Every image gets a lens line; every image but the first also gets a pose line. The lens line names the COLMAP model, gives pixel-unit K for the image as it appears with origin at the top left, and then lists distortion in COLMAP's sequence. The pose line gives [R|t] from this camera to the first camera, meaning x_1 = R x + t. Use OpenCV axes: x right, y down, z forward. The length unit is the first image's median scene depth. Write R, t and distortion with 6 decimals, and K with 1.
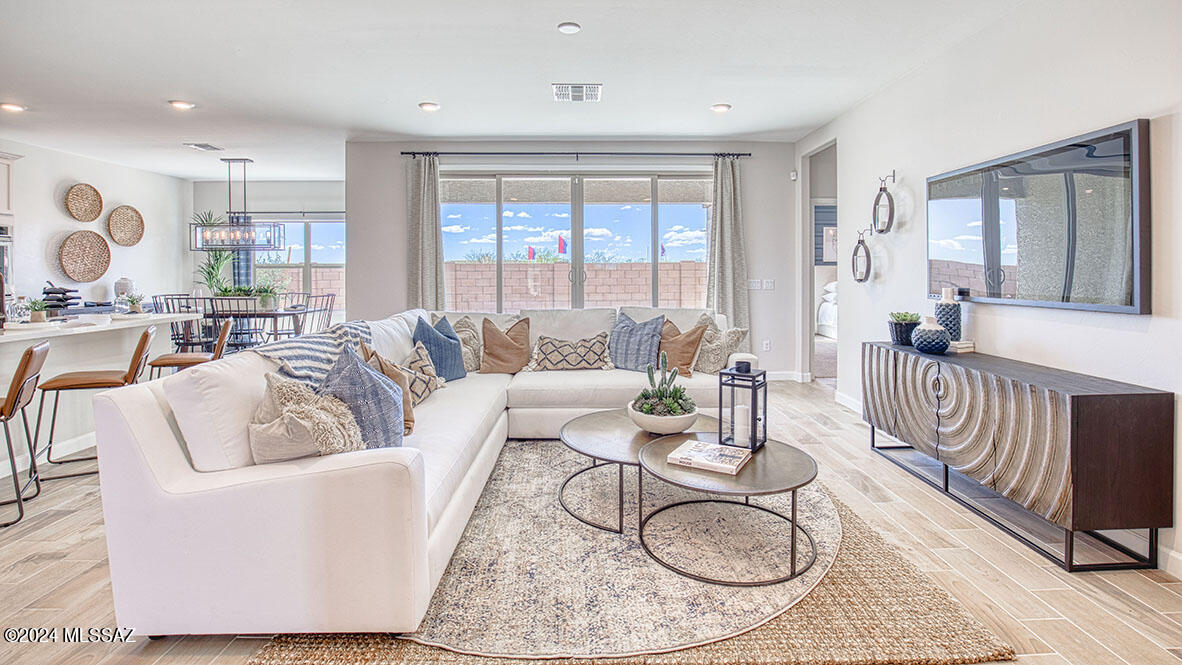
lens RADIAL K [[537.1, 0, 596.7], [0, 537.1, 274.5], [0, 0, 1]] dist [-0.037346, 0.007525]
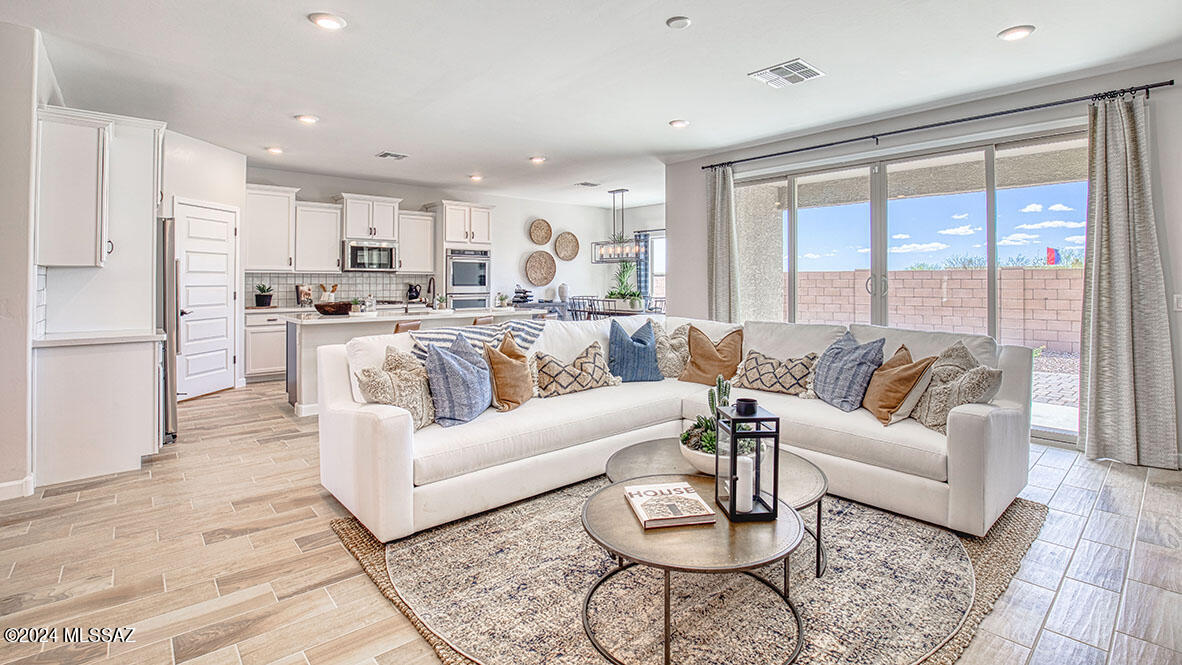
lens RADIAL K [[537.1, 0, 596.7], [0, 537.1, 274.5], [0, 0, 1]] dist [-0.037346, 0.007525]
pose [[0.651643, -0.003881, -0.758516, 0.304609], [-0.007606, 0.999903, -0.011650, -0.001287], [0.758488, 0.013361, 0.651550, 0.148867]]
